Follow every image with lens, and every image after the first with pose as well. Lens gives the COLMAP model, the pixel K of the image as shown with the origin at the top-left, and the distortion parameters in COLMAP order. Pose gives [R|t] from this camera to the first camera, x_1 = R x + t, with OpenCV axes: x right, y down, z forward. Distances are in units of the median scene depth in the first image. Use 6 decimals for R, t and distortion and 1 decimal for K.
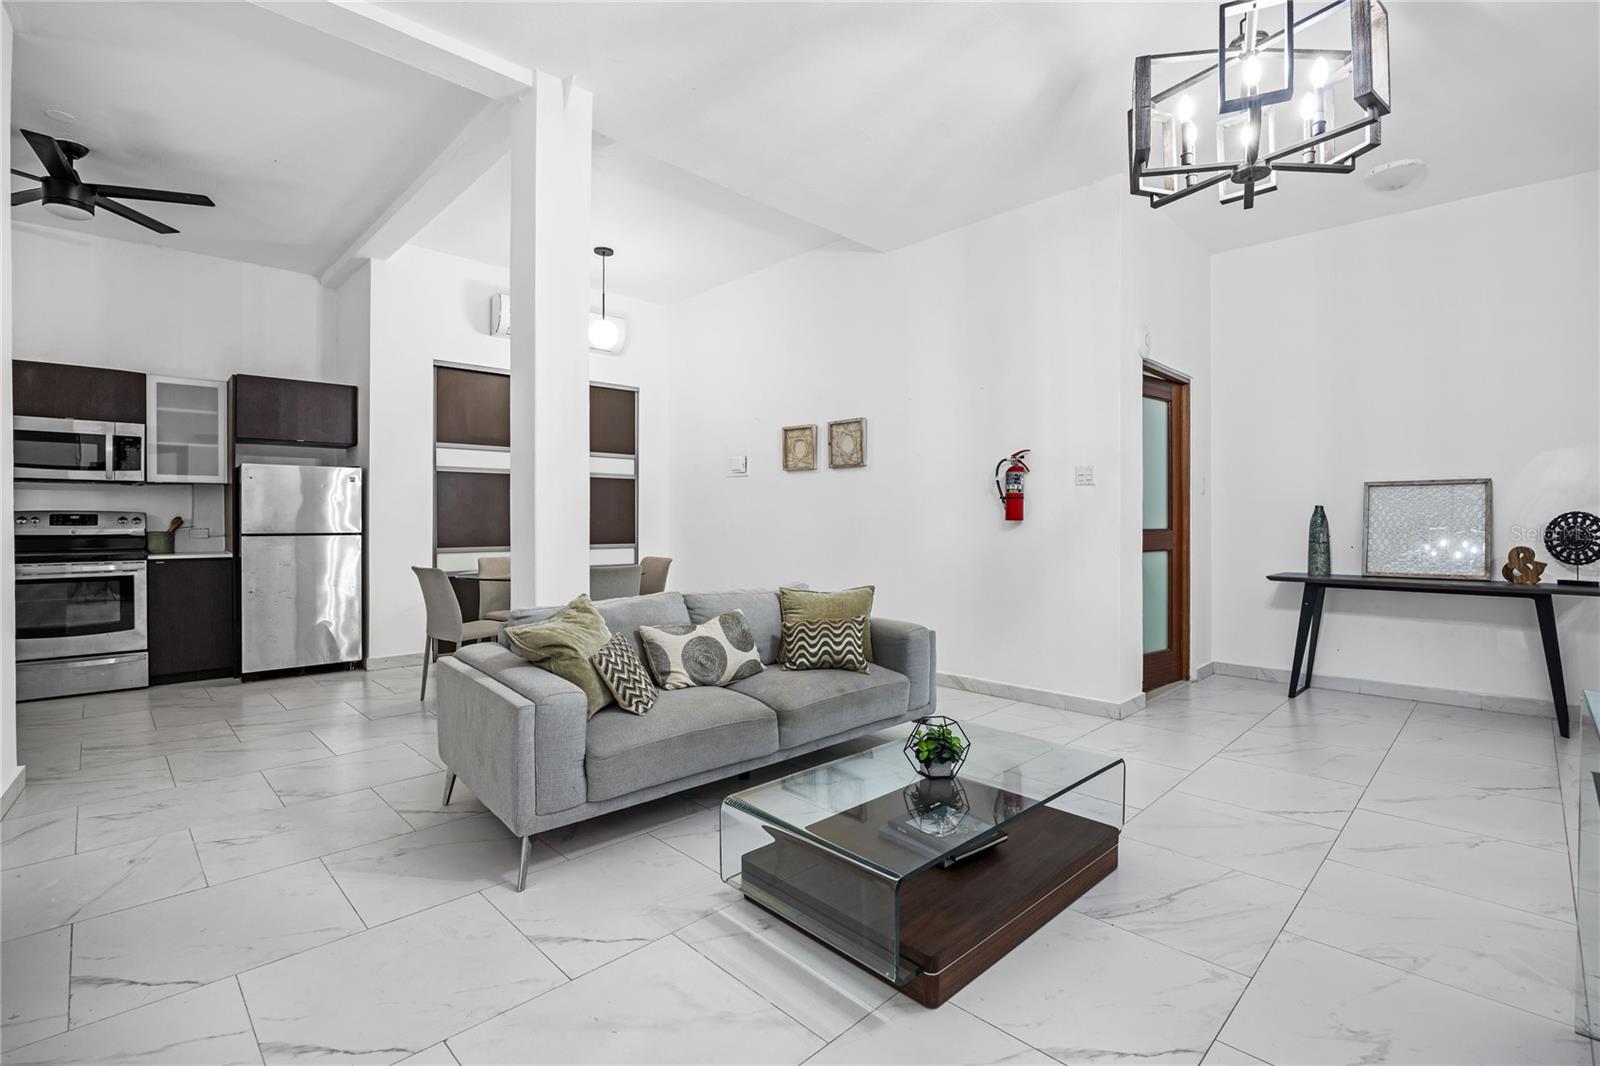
lens RADIAL K [[735.7, 0, 797.9], [0, 735.7, 528.1], [0, 0, 1]] dist [-0.011452, 0.000183]
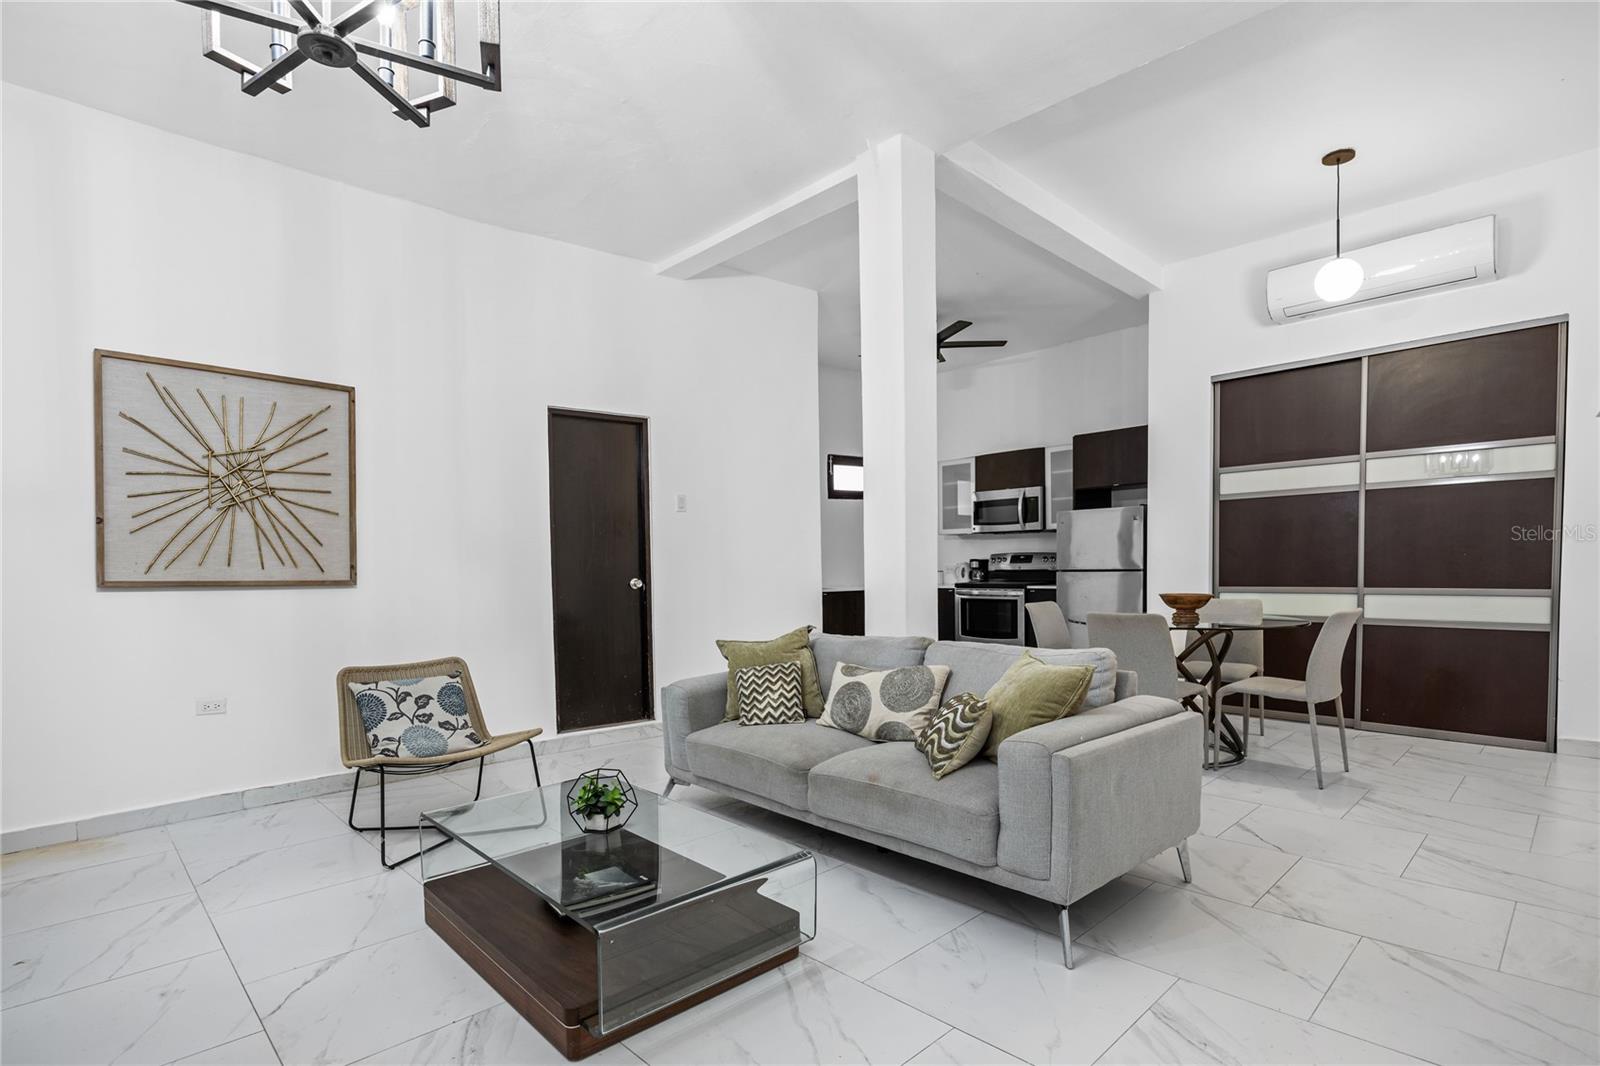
lens RADIAL K [[782.2, 0, 795.8], [0, 782.2, 598.6], [0, 0, 1]] dist [-0.011370, -0.000232]
pose [[-0.008622, 0.044090, -0.998990, 0.524579], [0.005074, 0.999017, 0.044047, -0.003302], [0.999950, -0.004689, -0.008837, 0.556130]]
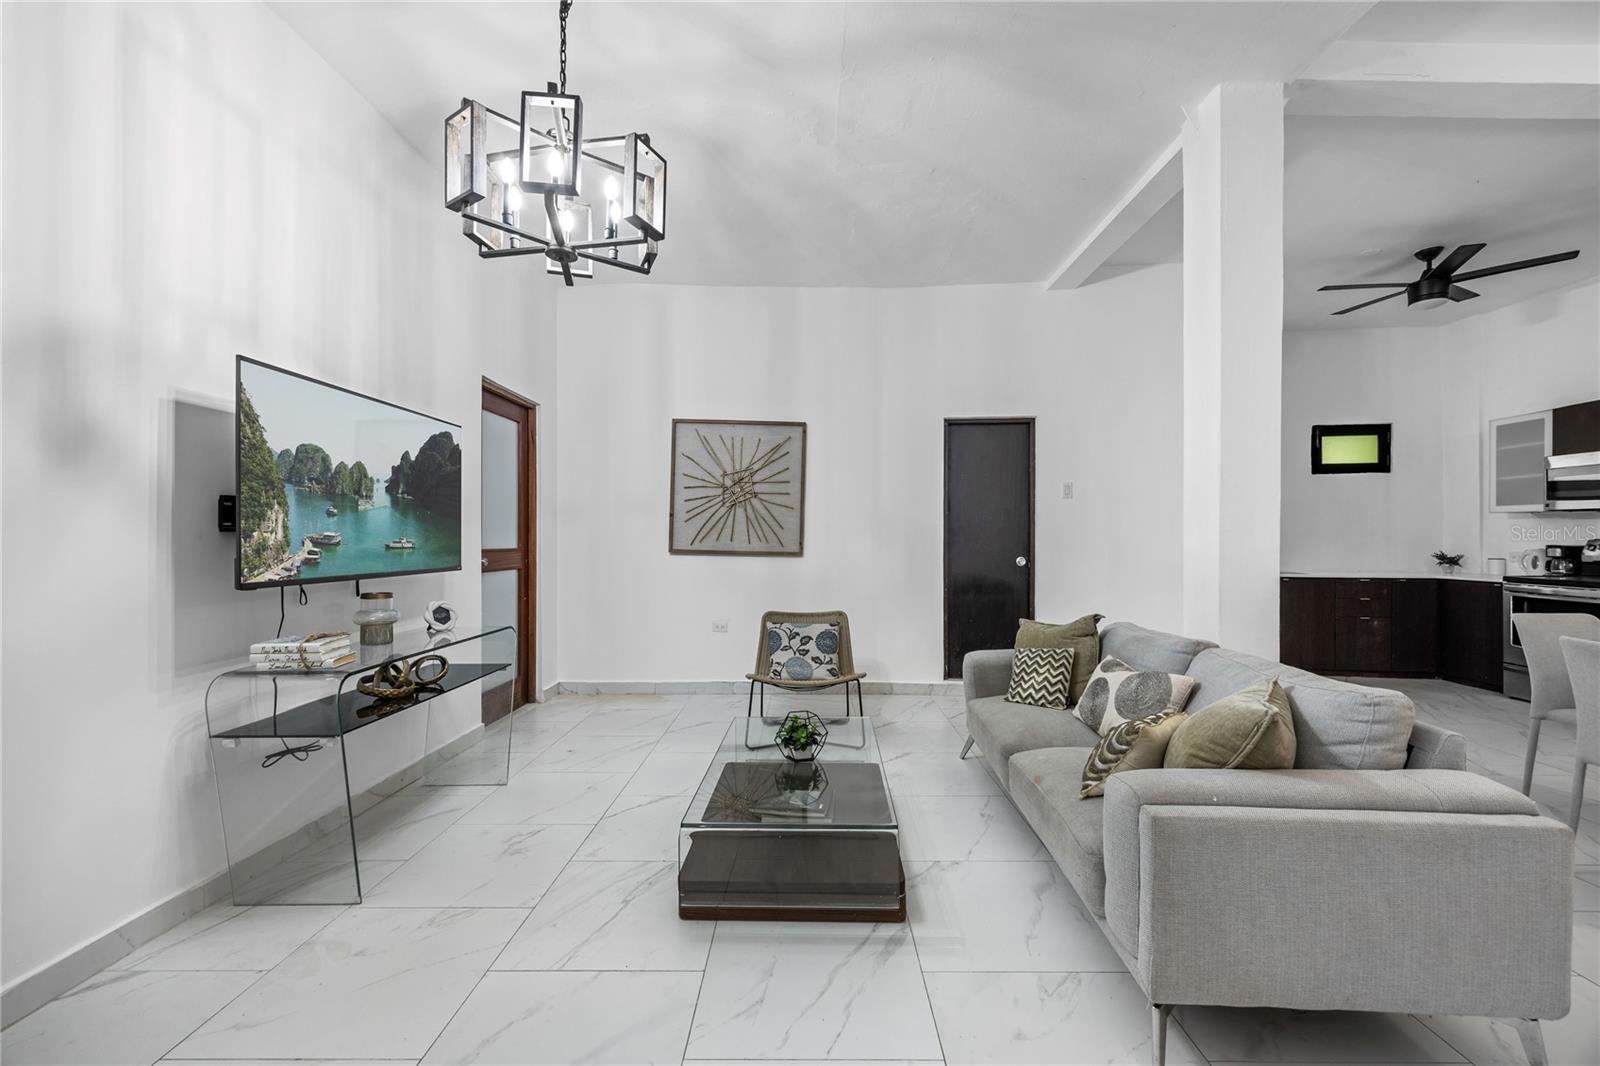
lens RADIAL K [[638.8, 0, 820.7], [0, 638.8, 538.8], [0, 0, 1]] dist [0.010525, -0.000001]
pose [[-0.692933, 0.000936, -0.721001, 0.413699], [-0.010420, 0.999882, 0.011313, -0.020049], [0.720926, 0.015352, -0.692842, 0.778316]]
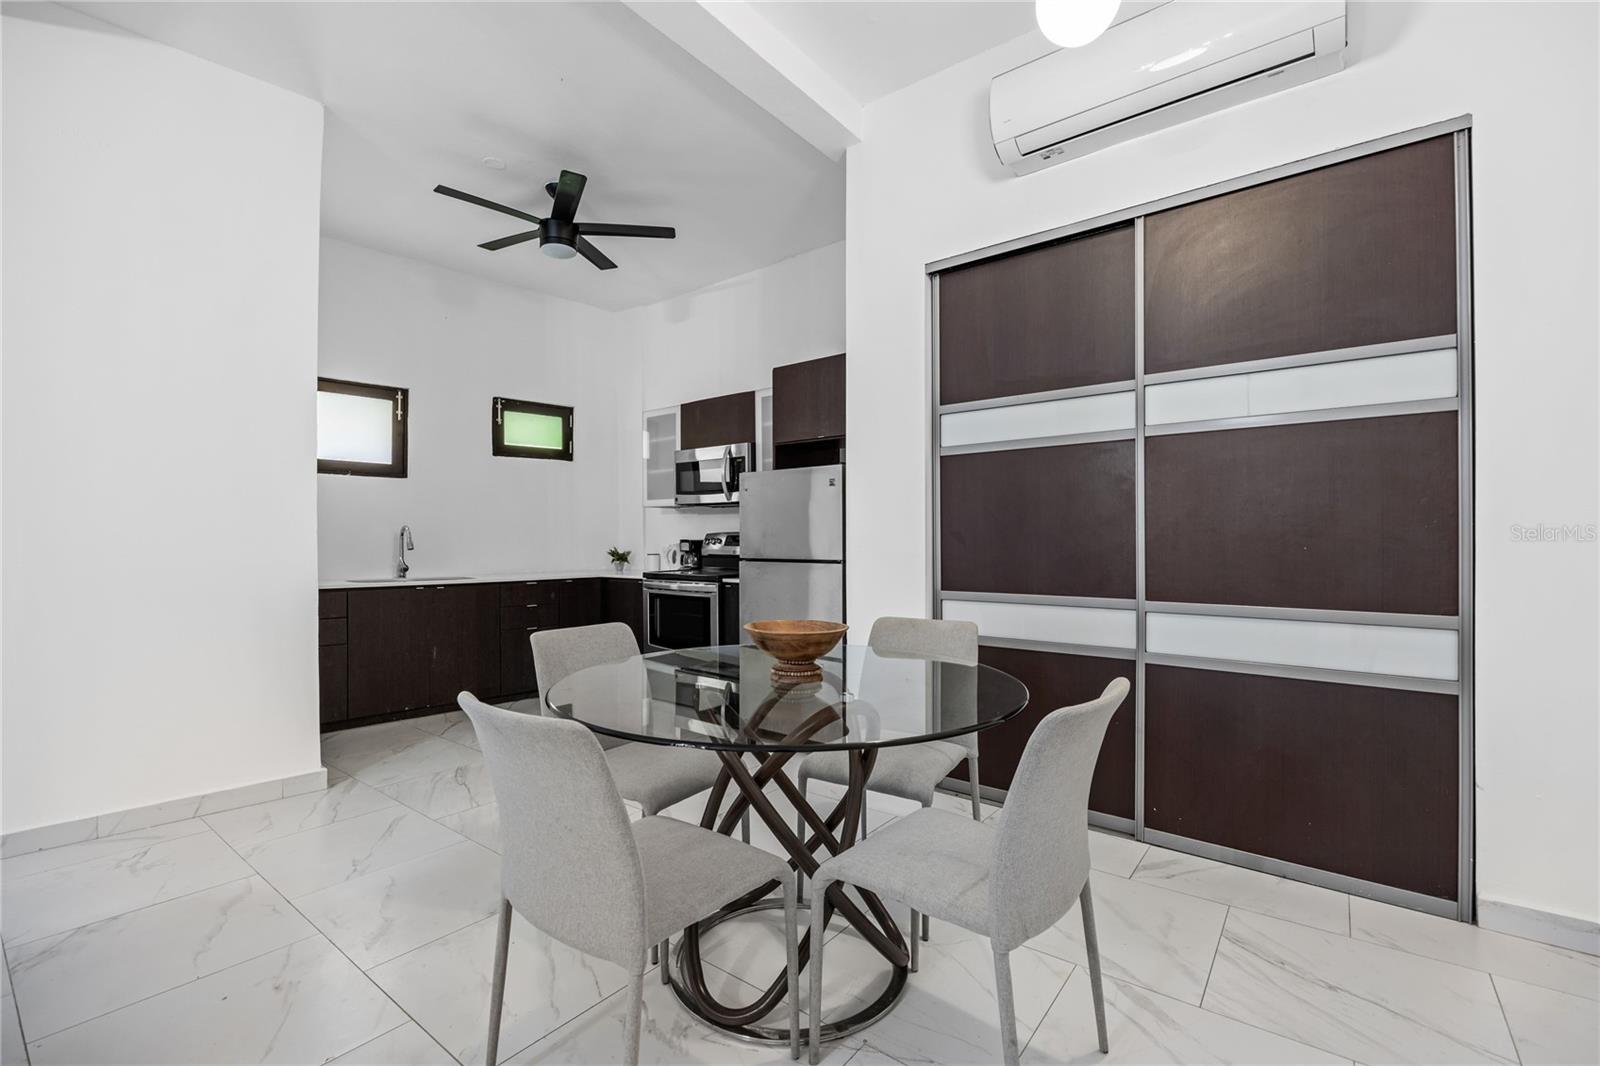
lens RADIAL K [[700.5, 0, 800.0], [0, 700.5, 533.0], [0, 0, 1]] dist [-0.015245, 0.000134]
pose [[0.143089, -0.008348, -0.989675, 0.038492], [-0.009989, 0.999901, -0.009879, -0.012685], [0.989659, 0.011299, 0.142992, 0.918179]]
